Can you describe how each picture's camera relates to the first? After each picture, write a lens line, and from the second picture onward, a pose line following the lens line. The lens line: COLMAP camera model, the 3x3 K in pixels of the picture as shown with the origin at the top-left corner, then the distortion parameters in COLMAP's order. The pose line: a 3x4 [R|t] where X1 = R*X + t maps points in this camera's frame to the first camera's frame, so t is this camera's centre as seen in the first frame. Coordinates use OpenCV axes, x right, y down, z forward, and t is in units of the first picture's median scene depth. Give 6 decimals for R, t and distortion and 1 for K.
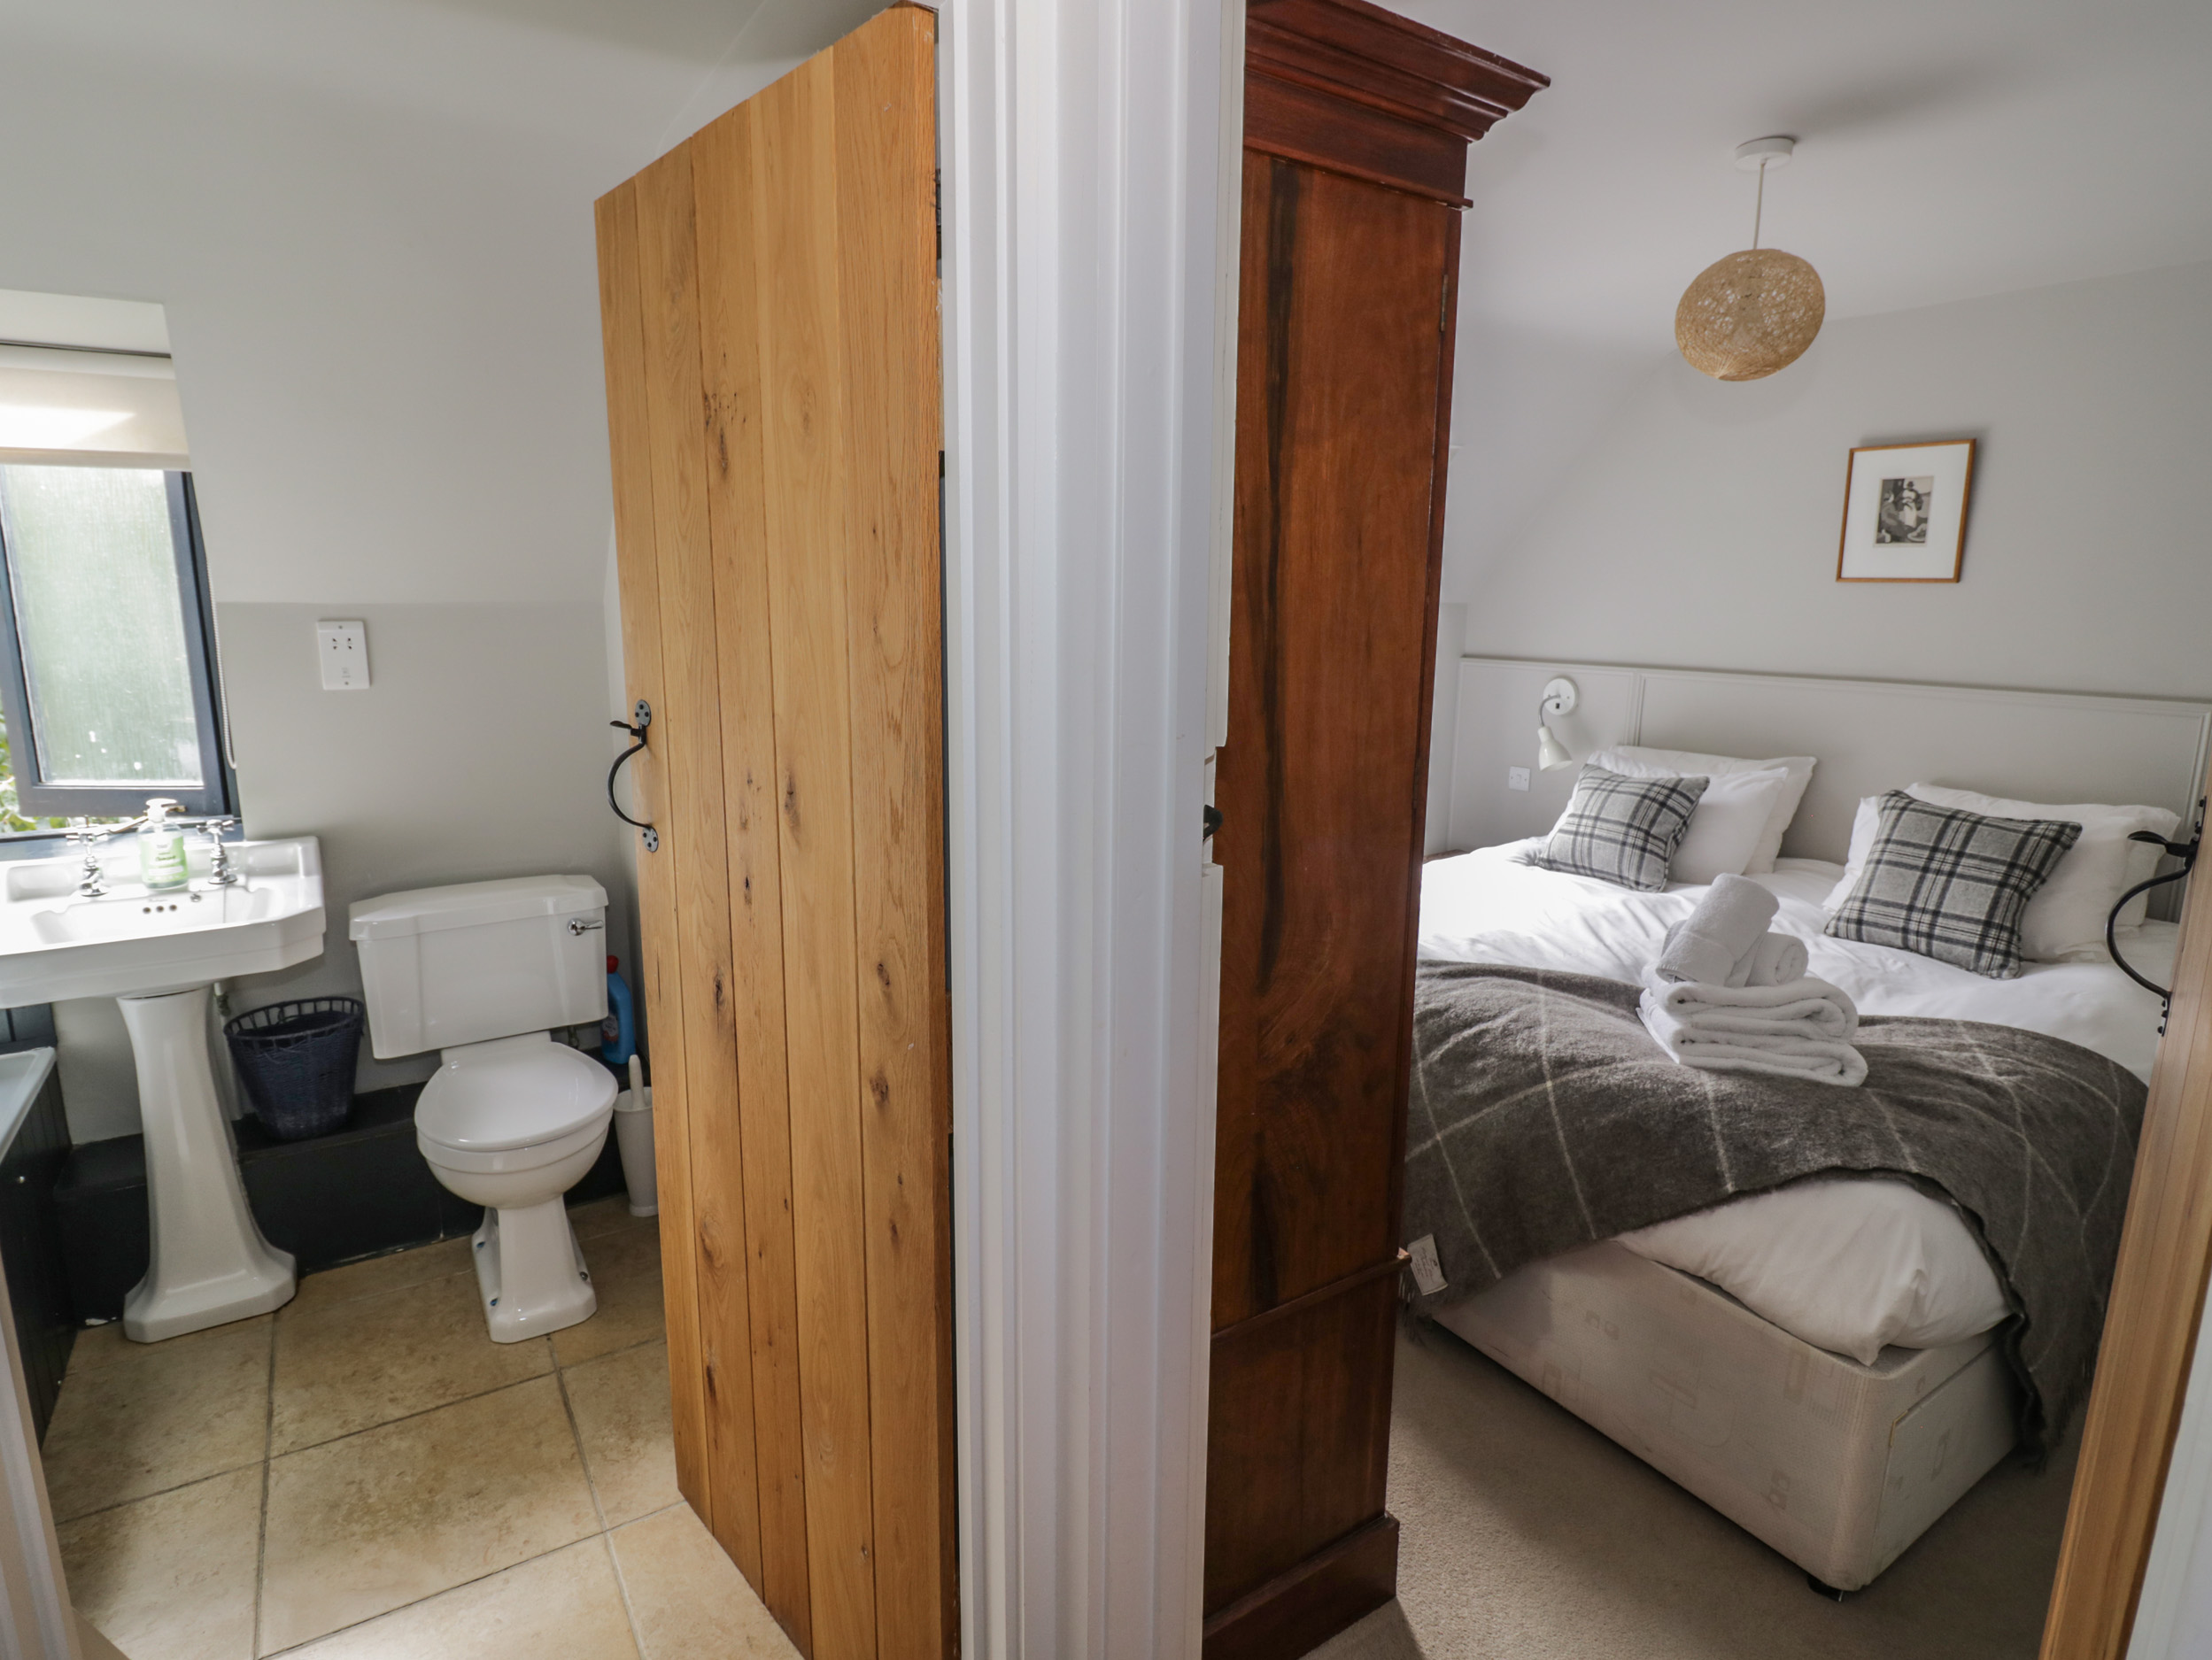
lens RADIAL K [[1177.5, 0, 1100.0], [0, 1177.5, 813.3], [0, 0, 1]] dist [0.002539, -0.016081]
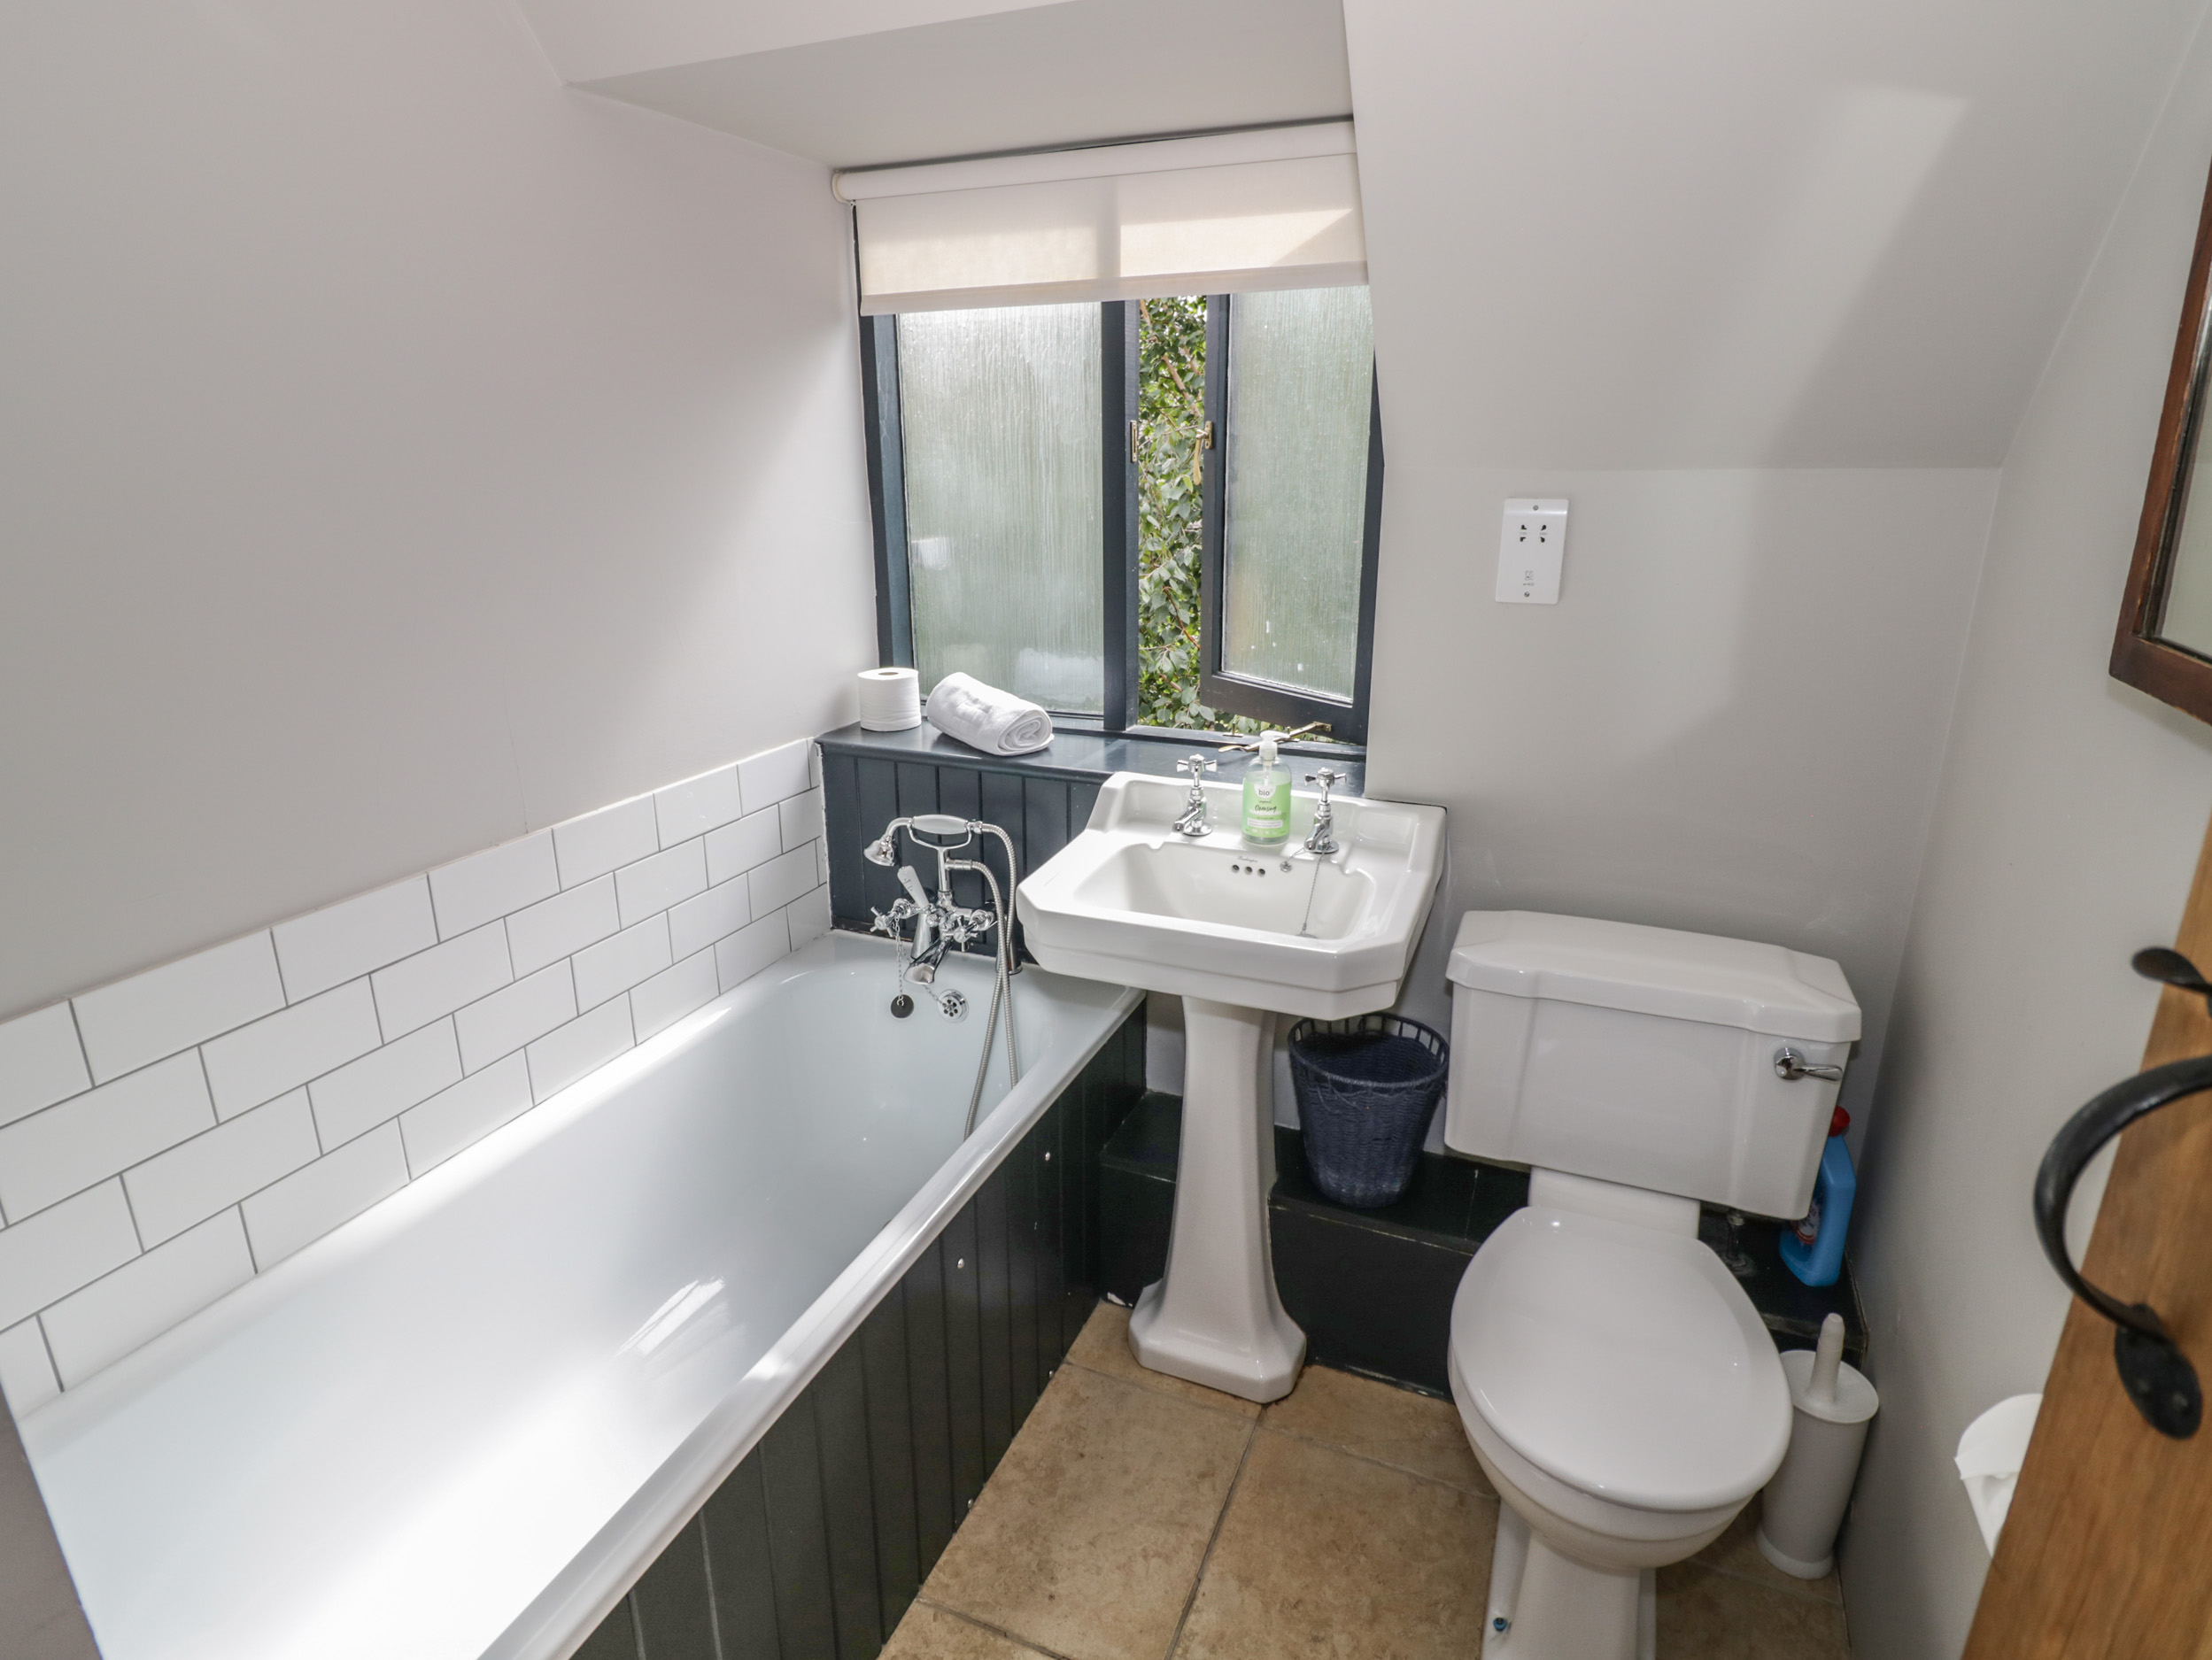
lens RADIAL K [[1177.5, 0, 1100.0], [0, 1177.5, 813.3], [0, 0, 1]] dist [0.002539, -0.016081]
pose [[0.560559, 0.232986, -0.794665, -0.226478], [-0.146823, 0.972366, 0.181516, -0.078224], [0.814995, 0.014925, 0.579276, 0.433948]]
